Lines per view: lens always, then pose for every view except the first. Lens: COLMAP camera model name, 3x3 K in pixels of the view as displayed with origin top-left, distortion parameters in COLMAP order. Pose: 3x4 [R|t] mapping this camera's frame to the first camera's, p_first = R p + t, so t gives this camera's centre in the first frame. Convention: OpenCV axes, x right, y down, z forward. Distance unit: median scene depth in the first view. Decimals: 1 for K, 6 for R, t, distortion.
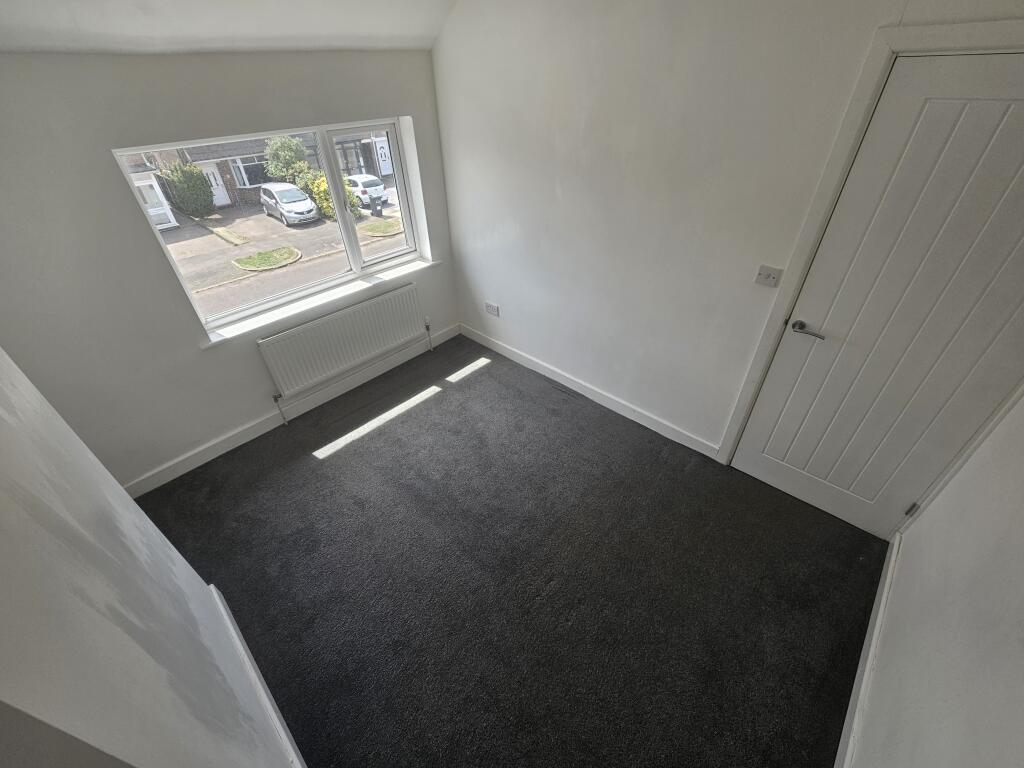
lens RADIAL K [[424.1, 0, 514.8], [0, 424.1, 385.8], [0, 0, 1]] dist [0.000543, 0.000194]
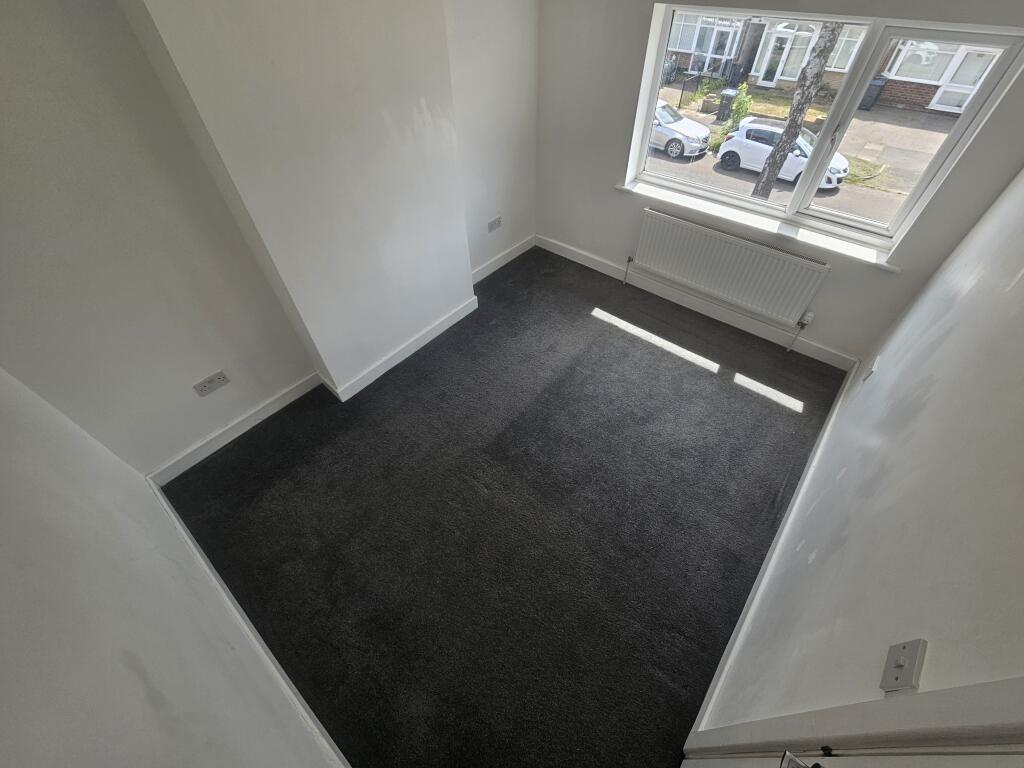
lens RADIAL K [[424.1, 0, 517.3], [0, 424.1, 383.9], [0, 0, 1]] dist [0.000543, 0.000194]
pose [[0.050611, 0.750775, -0.658617, 0.431456], [-0.586705, 0.556023, 0.588741, -0.275682], [0.808217, 0.356617, 0.468624, 0.314931]]
